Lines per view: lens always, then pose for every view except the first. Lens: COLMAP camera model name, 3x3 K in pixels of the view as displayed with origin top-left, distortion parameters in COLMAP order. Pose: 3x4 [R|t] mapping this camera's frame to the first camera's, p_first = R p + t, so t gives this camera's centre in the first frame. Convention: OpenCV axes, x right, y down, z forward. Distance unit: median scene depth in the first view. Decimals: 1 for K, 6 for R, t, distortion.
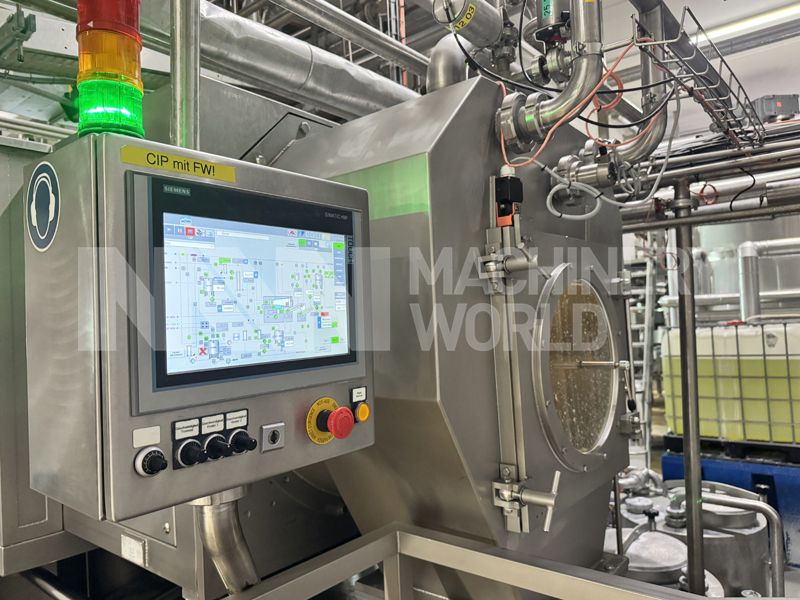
lens RADIAL K [[566.6, 0, 404.5], [0, 566.6, 297.3], [0, 0, 1]] dist [0.022417, -0.036906]
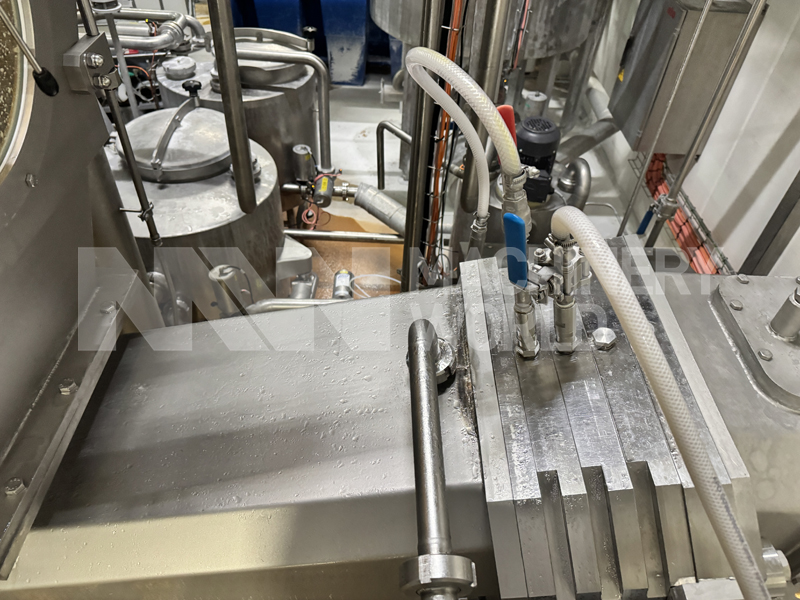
lens RADIAL K [[566.6, 0, 404.5], [0, 566.6, 297.3], [0, 0, 1]] dist [0.022417, -0.036906]
pose [[0.770594, -0.380595, 0.511207, 0.132058], [-0.114811, 0.706090, 0.698753, -0.007648], [-0.626900, -0.597147, 0.500412, 0.215141]]
